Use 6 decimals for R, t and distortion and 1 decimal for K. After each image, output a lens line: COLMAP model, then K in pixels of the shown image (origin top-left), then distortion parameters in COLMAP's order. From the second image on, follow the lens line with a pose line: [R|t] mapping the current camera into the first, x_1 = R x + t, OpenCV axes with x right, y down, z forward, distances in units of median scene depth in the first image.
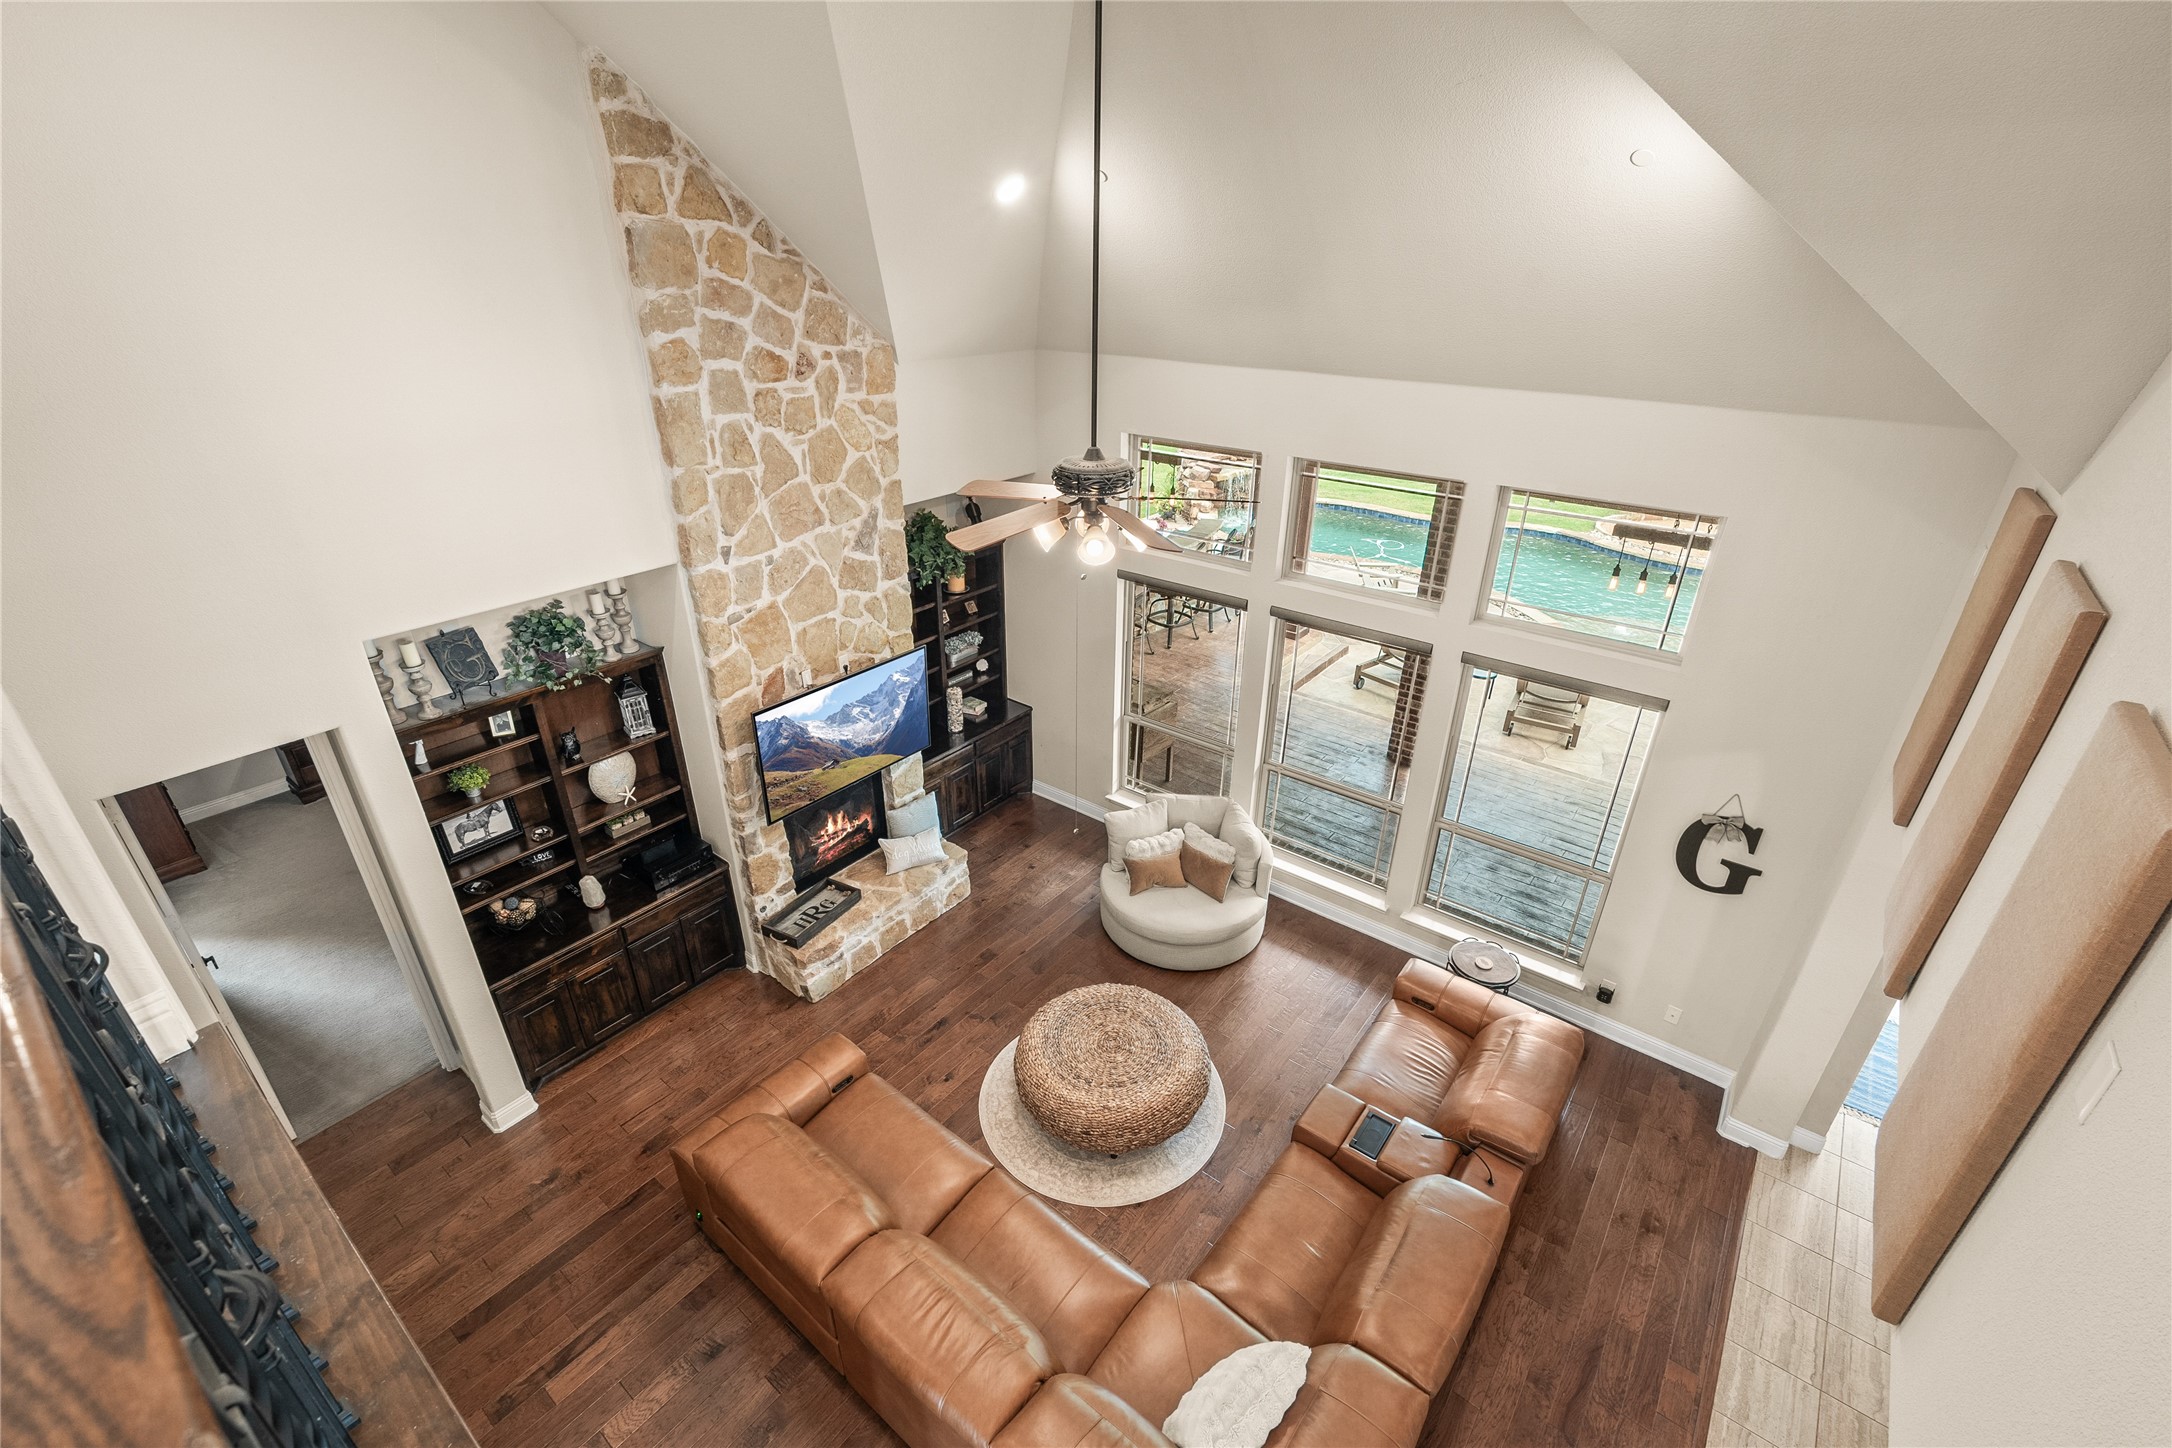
lens RADIAL K [[951.8, 0, 1092.5], [0, 951.8, 732.4], [0, 0, 1]] dist [-0.005032, 0.000471]
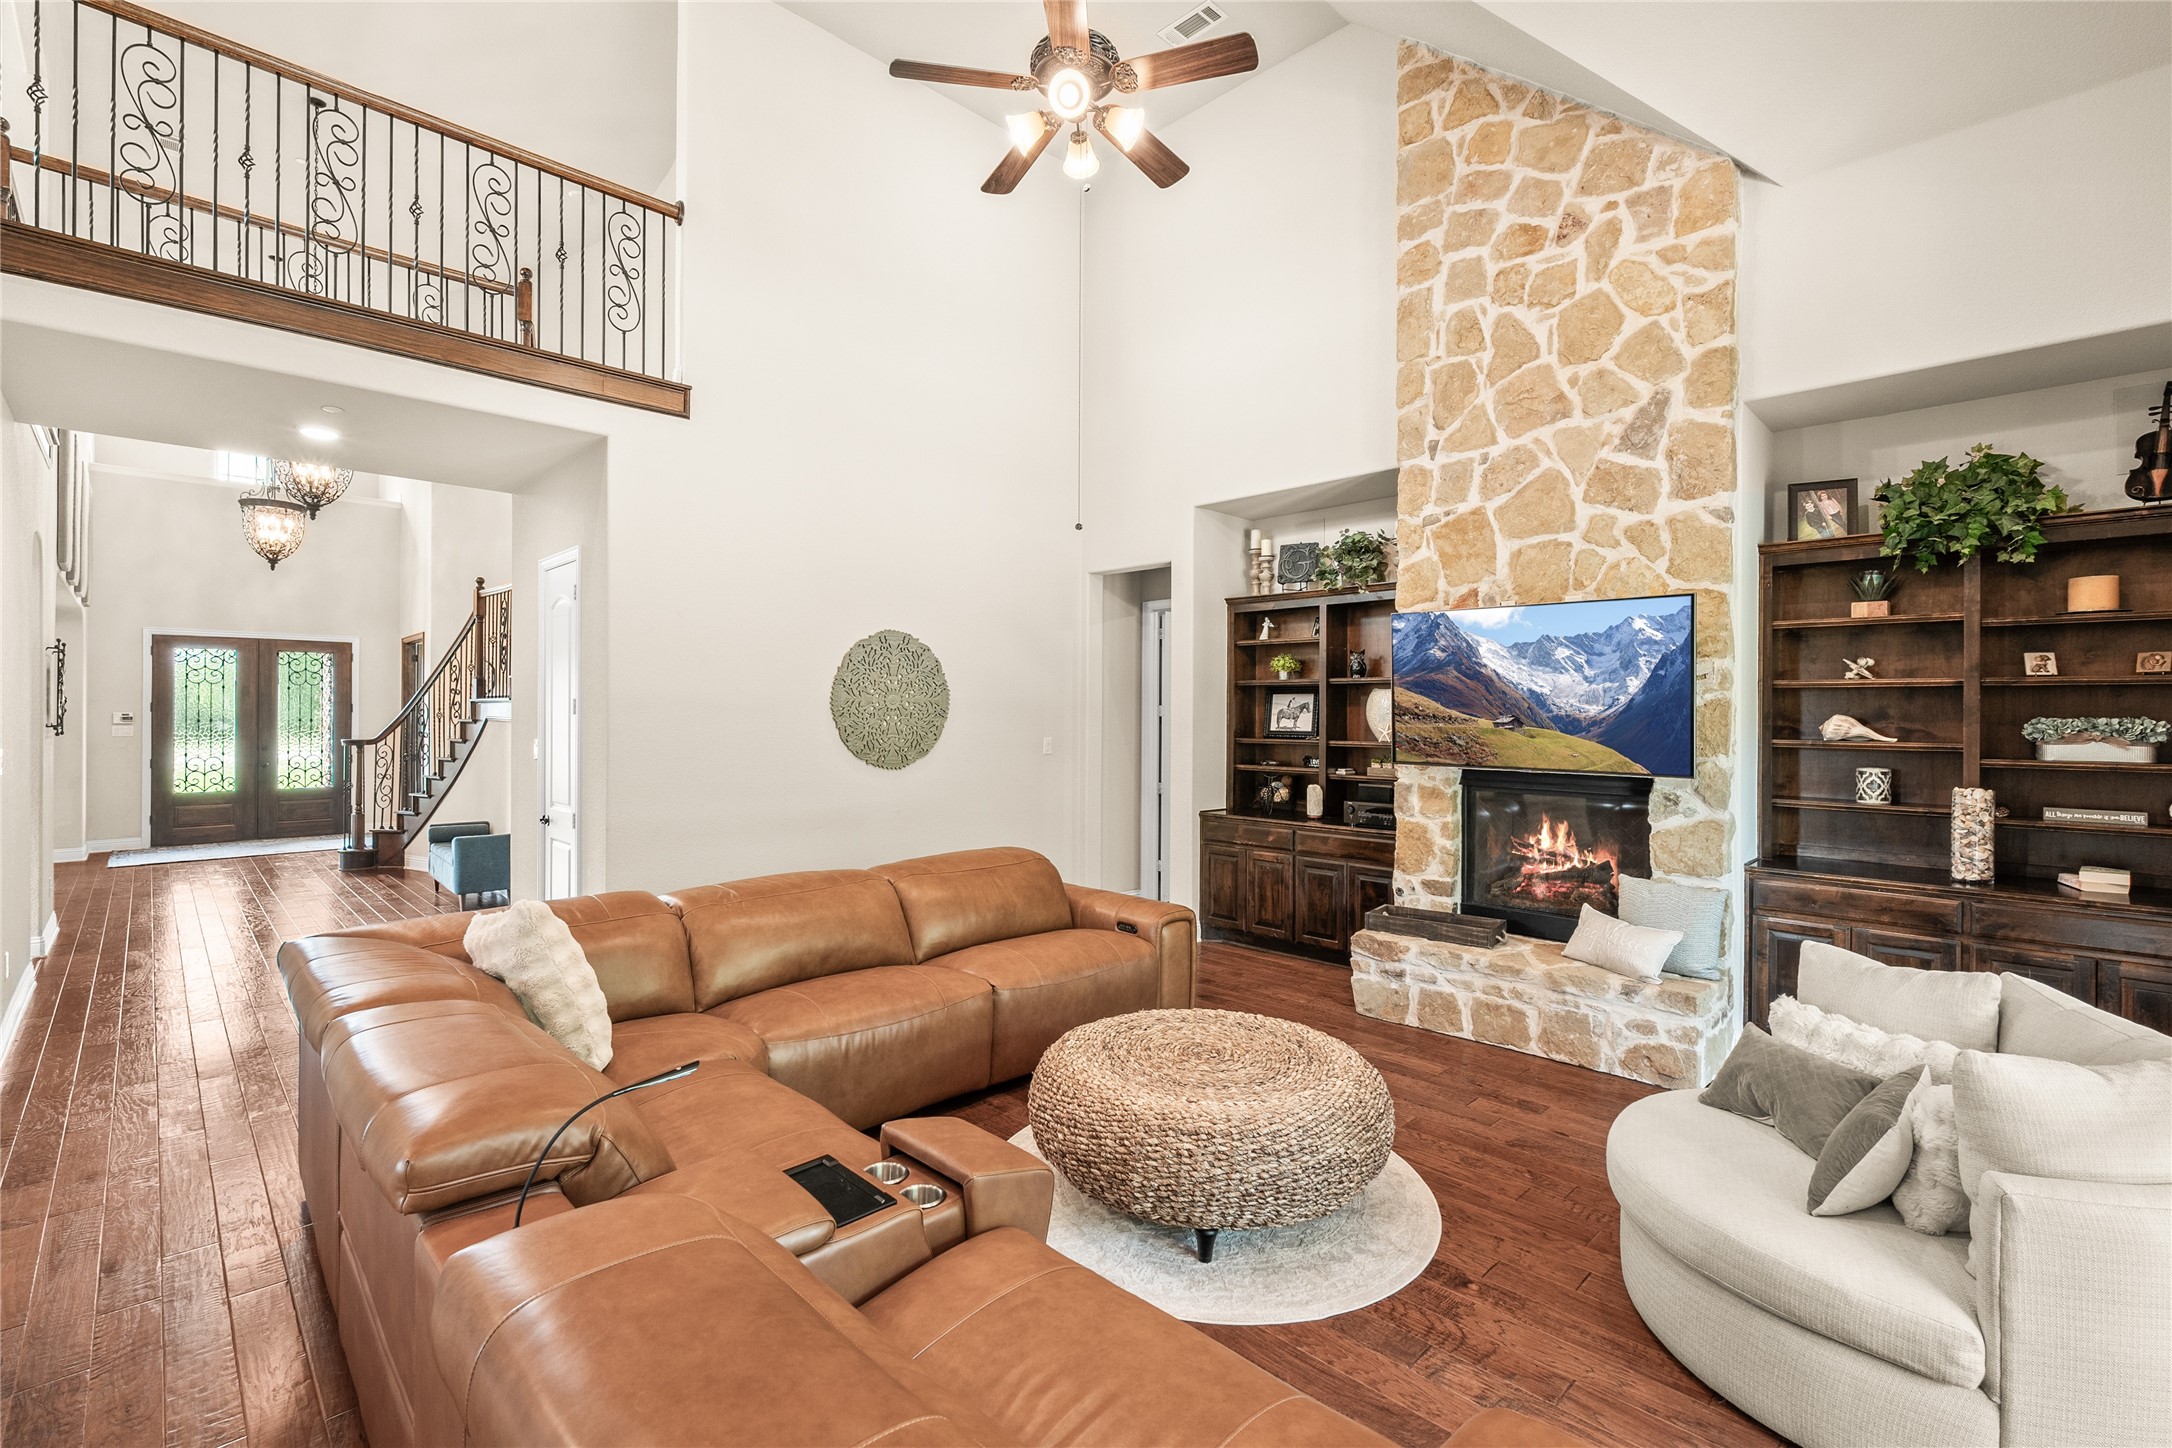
lens RADIAL K [[951.8, 0, 1084.5], [0, 951.8, 709.0], [0, 0, 1]] dist [-0.005032, 0.000471]
pose [[-0.131423, -0.014696, -0.991217, 0.551825], [-0.458940, 0.887186, 0.047696, 0.144775], [0.878694, 0.461177, -0.123341, 0.866611]]
